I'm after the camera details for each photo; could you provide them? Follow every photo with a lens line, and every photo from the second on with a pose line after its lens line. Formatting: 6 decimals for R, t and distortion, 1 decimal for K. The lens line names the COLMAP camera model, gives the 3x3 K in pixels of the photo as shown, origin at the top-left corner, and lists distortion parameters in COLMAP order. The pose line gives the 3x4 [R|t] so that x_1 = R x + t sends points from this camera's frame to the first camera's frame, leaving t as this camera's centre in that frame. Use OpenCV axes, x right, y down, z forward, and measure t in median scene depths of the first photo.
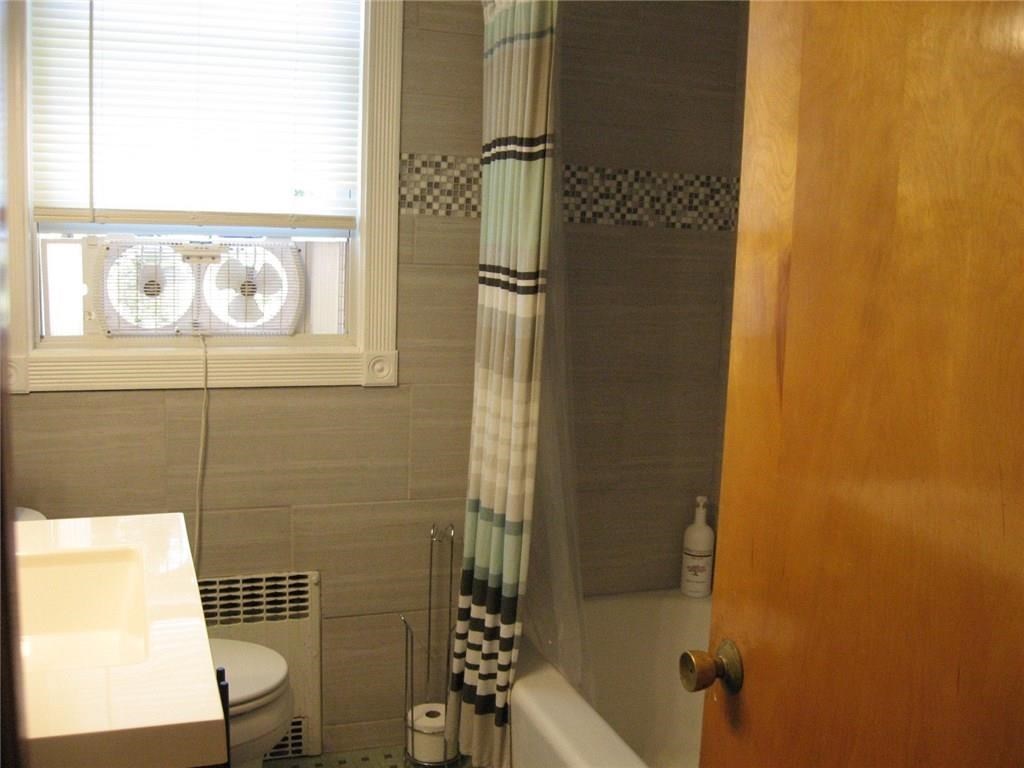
lens RADIAL K [[1072.8, 0, 509.0], [0, 1072.8, 385.9], [0, 0, 1]] dist [-0.123430, 0.000000]
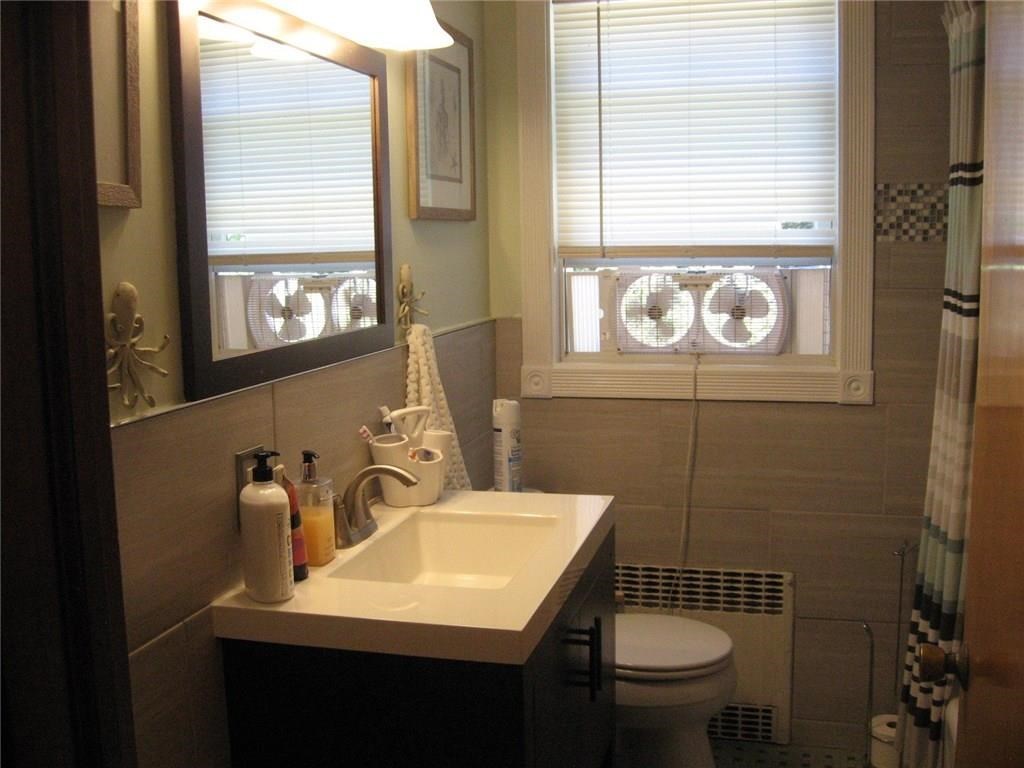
lens RADIAL K [[1072.8, 0, 517.7], [0, 1072.8, 385.3], [0, 0, 1]] dist [-0.123430, 0.000000]
pose [[0.819858, 0.026748, -0.571942, 0.212450], [-0.041404, 0.999063, -0.012628, 0.009016], [0.571068, 0.034034, 0.820197, -0.053029]]
